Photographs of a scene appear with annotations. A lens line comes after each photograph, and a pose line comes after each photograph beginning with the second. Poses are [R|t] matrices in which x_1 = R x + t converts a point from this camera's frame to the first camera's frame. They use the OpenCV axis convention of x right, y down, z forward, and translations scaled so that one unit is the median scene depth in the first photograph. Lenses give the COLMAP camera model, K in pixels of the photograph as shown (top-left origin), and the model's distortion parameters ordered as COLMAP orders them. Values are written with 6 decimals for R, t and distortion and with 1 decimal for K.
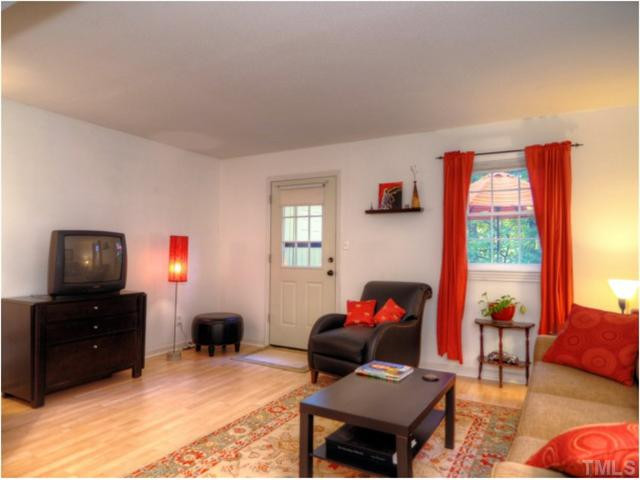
lens RADIAL K [[410.8, 0, 322.0], [0, 410.8, 238.4], [0, 0, 1]] dist [-0.020147, 0.001456]
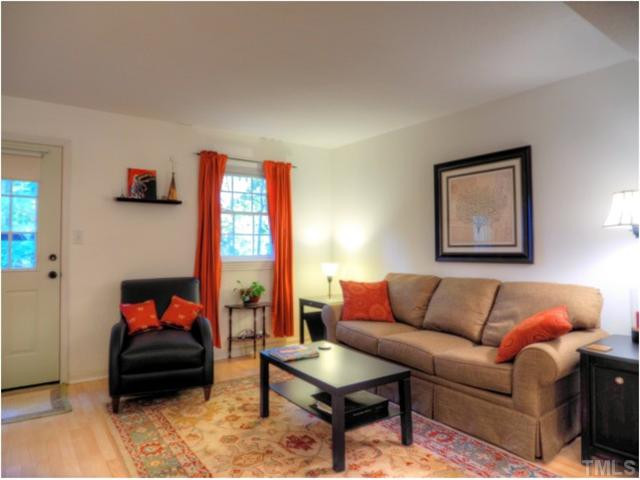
lens RADIAL K [[410.8, 0, 314.7], [0, 410.8, 230.1], [0, 0, 1]] dist [-0.020147, 0.001456]
pose [[0.437613, 0.023665, 0.898852, -0.505732], [-0.024817, 0.999591, -0.014235, 0.001404], [-0.898821, -0.016077, 0.438022, 0.283289]]
